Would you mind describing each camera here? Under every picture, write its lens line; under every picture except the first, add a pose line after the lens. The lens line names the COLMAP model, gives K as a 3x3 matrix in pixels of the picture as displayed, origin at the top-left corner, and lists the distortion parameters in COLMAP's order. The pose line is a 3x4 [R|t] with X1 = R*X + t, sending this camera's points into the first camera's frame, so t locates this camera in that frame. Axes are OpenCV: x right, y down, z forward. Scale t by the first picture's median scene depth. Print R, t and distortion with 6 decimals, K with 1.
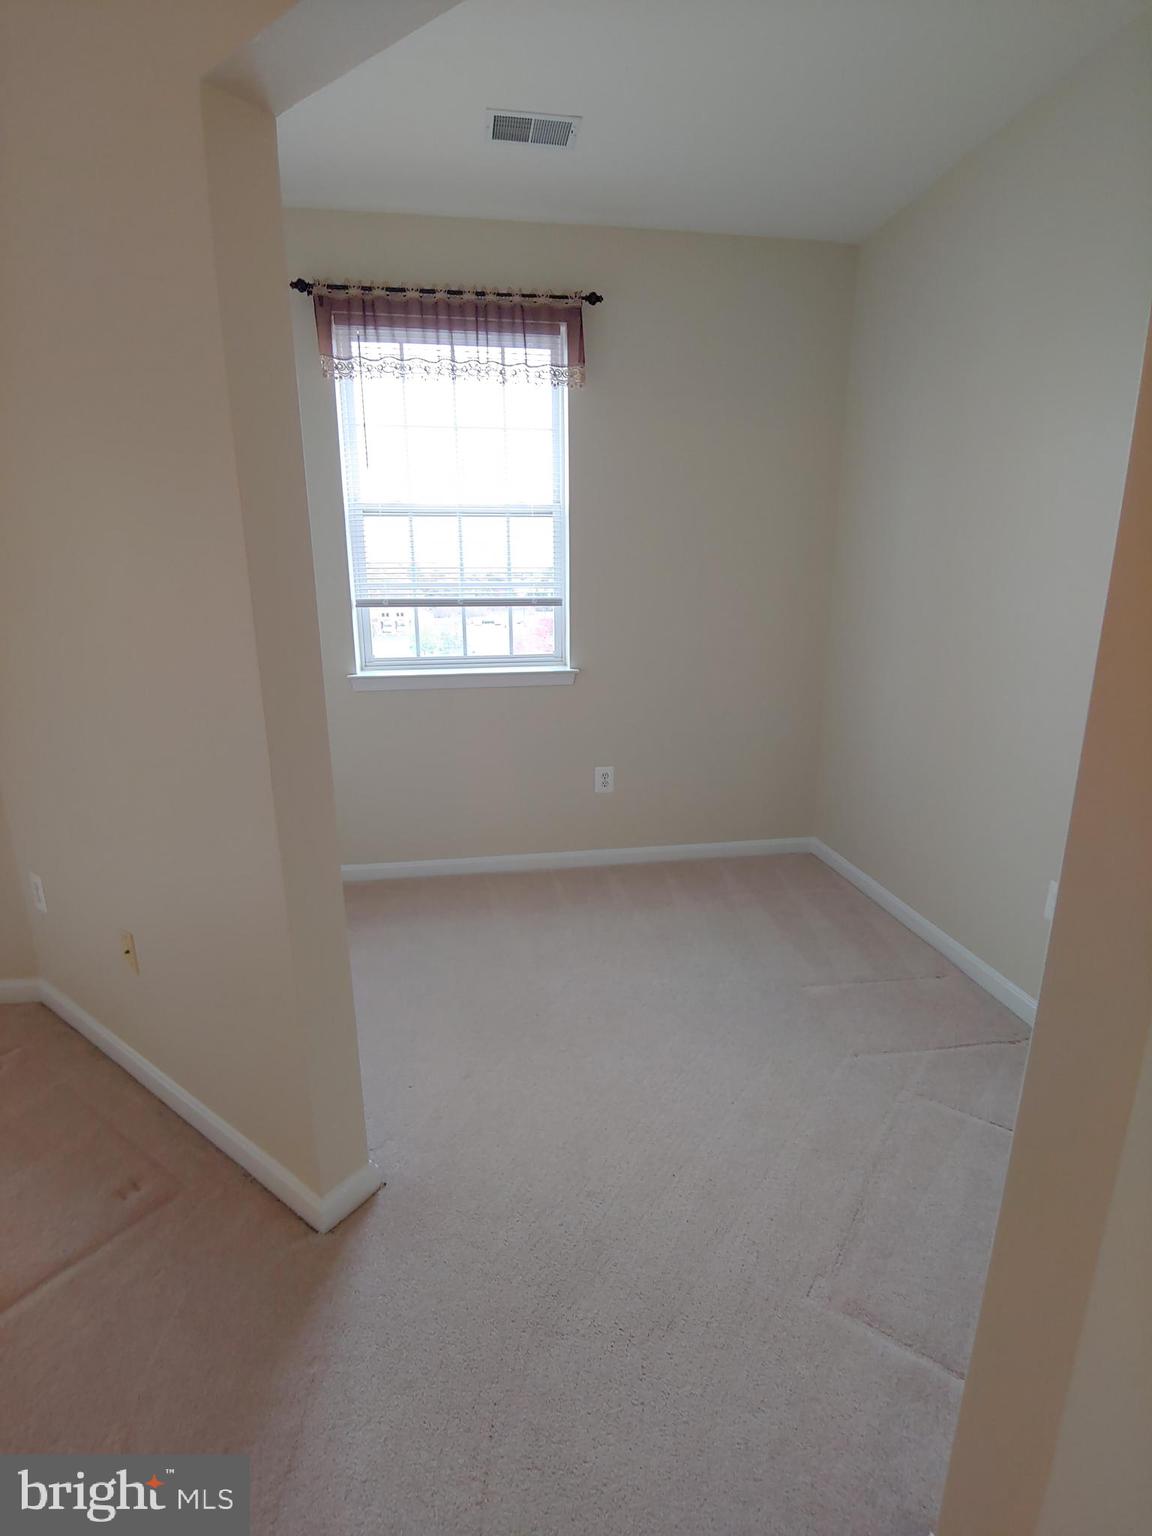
lens RADIAL K [[739.4, 0, 576.0], [0, 739.4, 768.0], [0, 0, 1]] dist [-0.020816, -0.001237]
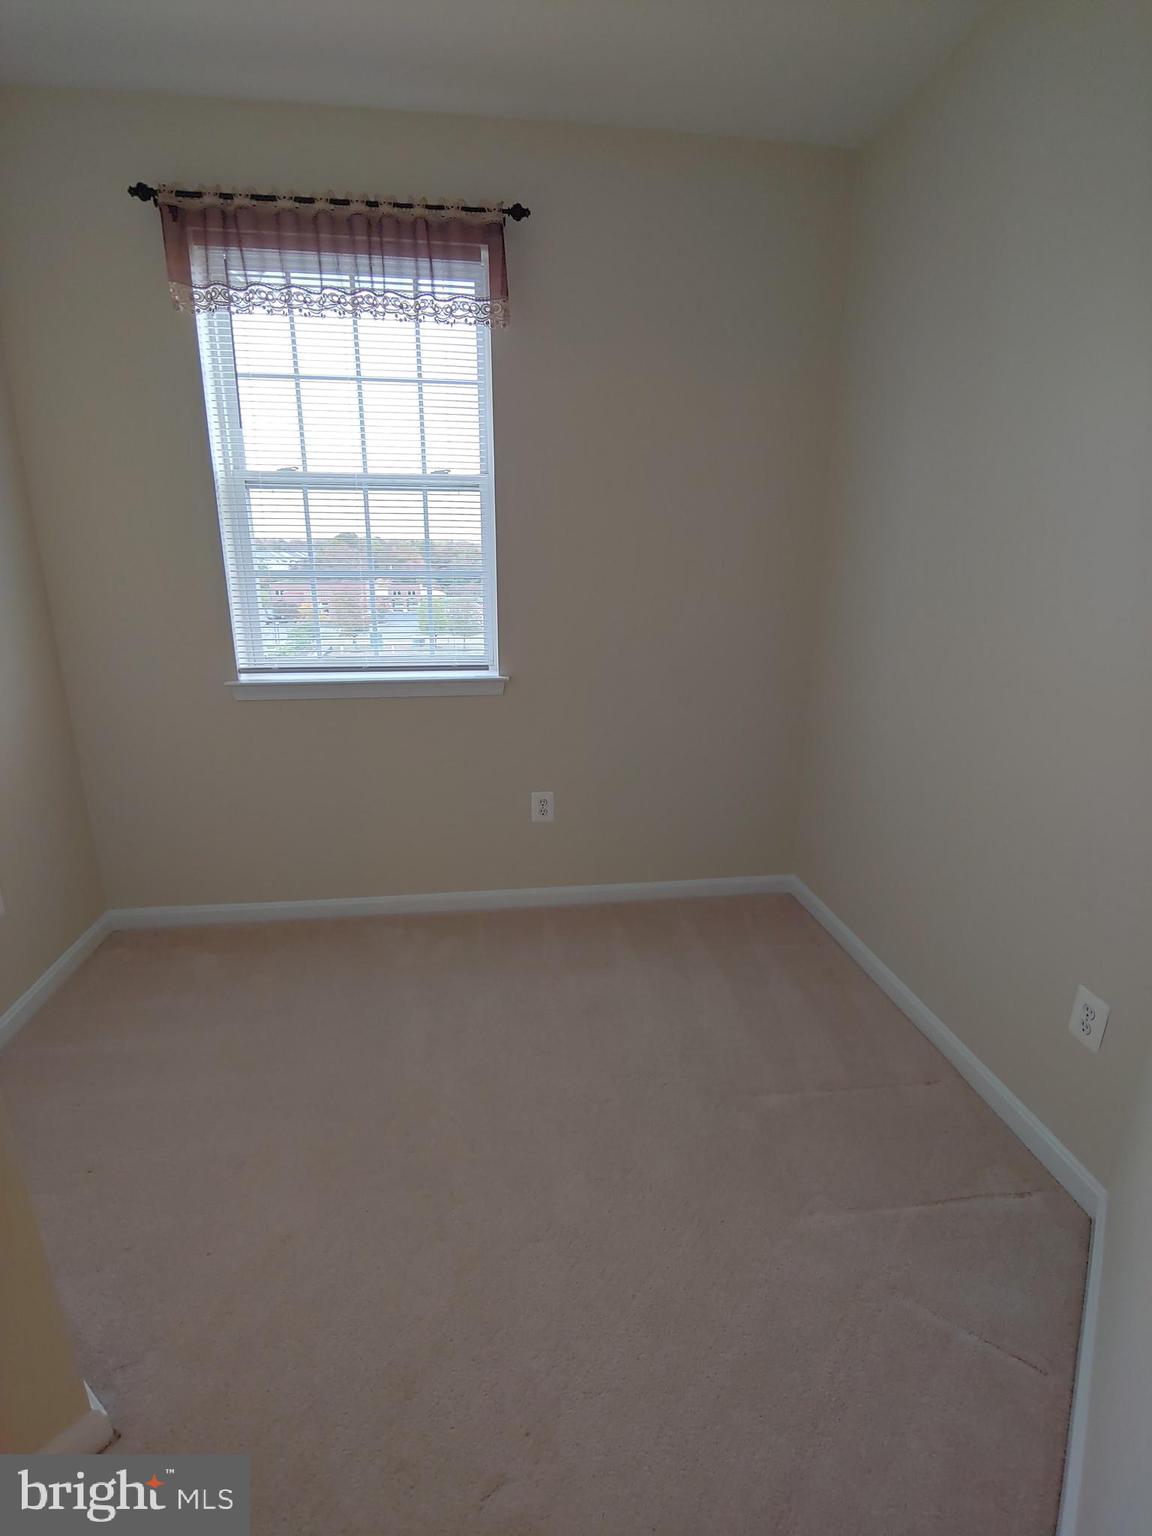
lens RADIAL K [[739.4, 0, 576.0], [0, 739.4, 768.0], [0, 0, 1]] dist [-0.020816, -0.001237]
pose [[0.999682, 0.019279, -0.016245, 0.109463], [-0.018793, 0.999386, 0.029580, -0.066169], [0.016805, -0.029265, 0.999430, 0.196303]]
